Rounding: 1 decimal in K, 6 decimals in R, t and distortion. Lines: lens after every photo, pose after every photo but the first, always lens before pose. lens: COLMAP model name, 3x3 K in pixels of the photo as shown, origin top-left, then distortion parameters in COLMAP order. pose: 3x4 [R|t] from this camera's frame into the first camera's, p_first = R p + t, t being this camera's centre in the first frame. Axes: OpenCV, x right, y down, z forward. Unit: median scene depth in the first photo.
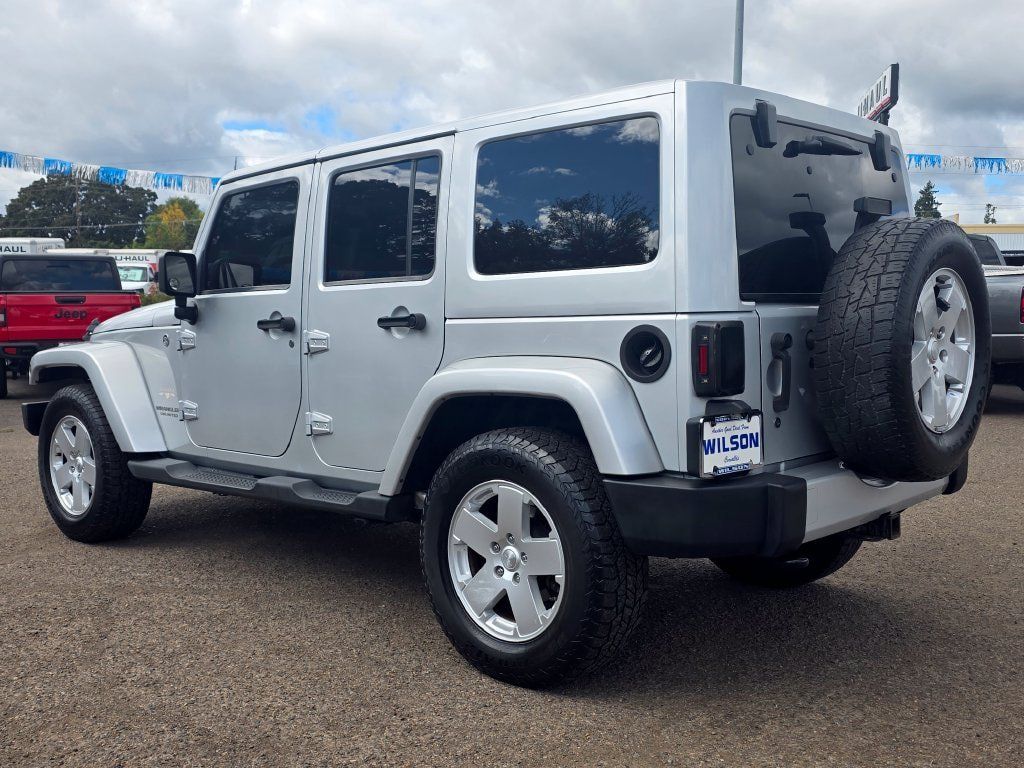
lens RADIAL K [[1058.1, 0, 512.0], [0, 1058.1, 384.0], [0, 0, 1]] dist [0.101616, -0.156984]
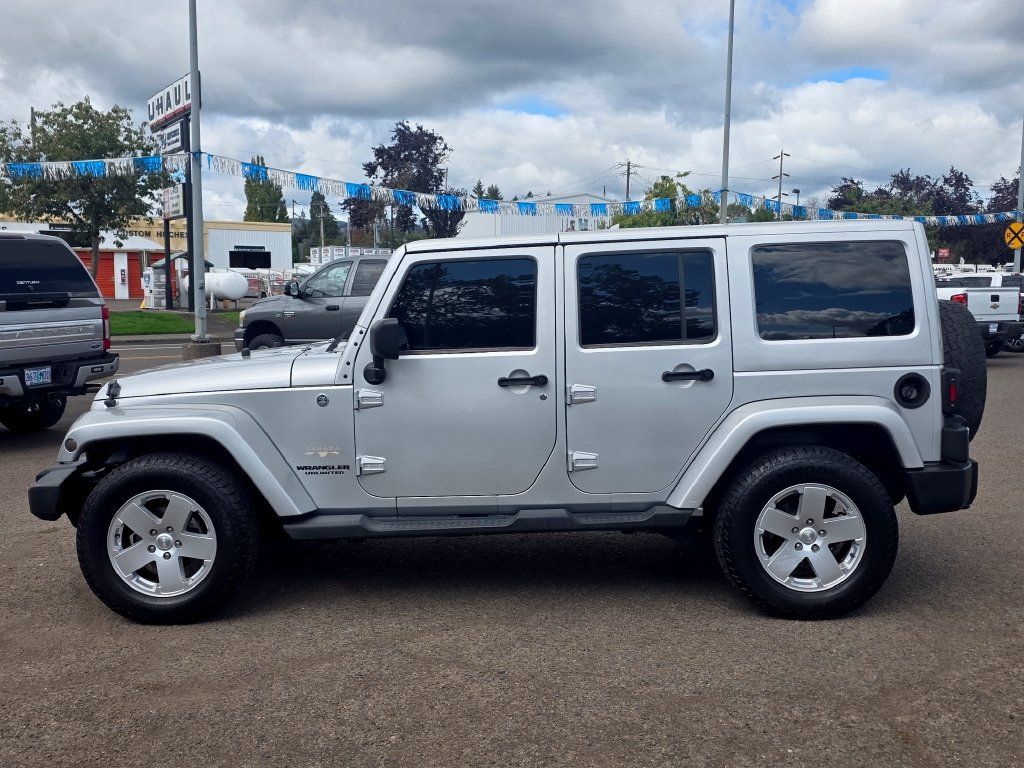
lens RADIAL K [[1040.9, 0, 541.0], [0, 1040.9, 379.9], [0, 0, 1]] dist [0.107809, -0.169868]
pose [[0.735007, -0.066146, 0.674825, -1.109306], [0.059168, 0.997691, 0.033348, -0.107122], [-0.675473, 0.015417, 0.737224, 0.165208]]
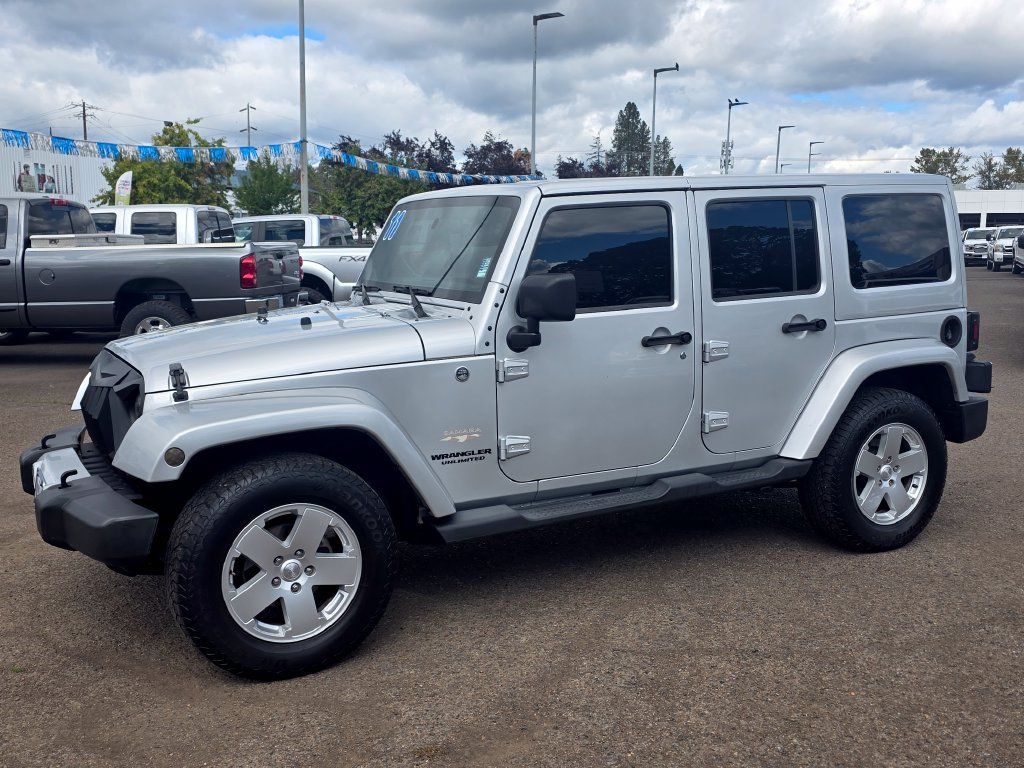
lens RADIAL K [[1022.7, 0, 526.9], [0, 1022.7, 393.0], [0, 0, 1]] dist [0.089313, -0.108093]
pose [[0.308963, -0.143647, 0.940163, -1.412269], [0.079009, 0.988988, 0.125142, -0.162721], [-0.947786, 0.035617, 0.316910, 0.917078]]
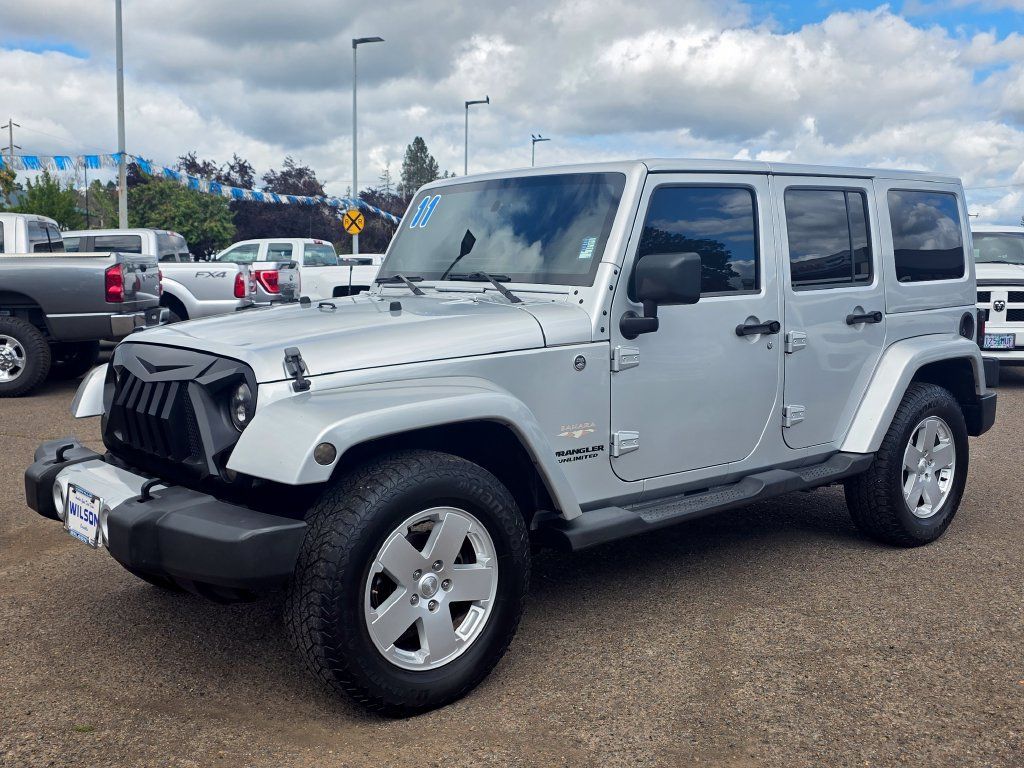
lens RADIAL K [[1022.7, 0, 526.9], [0, 1022.7, 393.0], [0, 0, 1]] dist [0.089313, -0.108093]
pose [[0.106121, -0.116299, 0.987529, -1.393546], [0.073264, 0.991352, 0.108876, -0.134690], [-0.991651, 0.060796, 0.113724, 1.259883]]
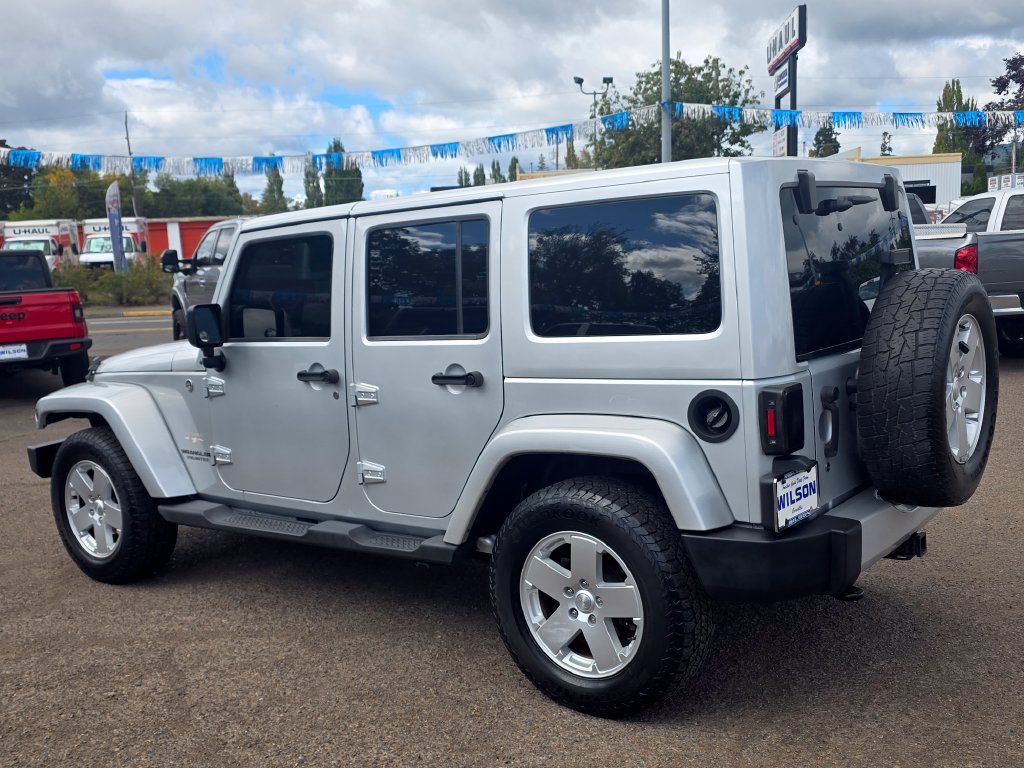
lens RADIAL K [[1062.3, 0, 538.1], [0, 1062.3, 403.9], [0, 0, 1]] dist [0.089135, -0.125168]
pose [[0.993186, -0.060410, 0.099660, -0.130352], [0.053240, 0.995903, 0.073097, -0.105985], [-0.103667, -0.067293, 0.992333, -0.051420]]
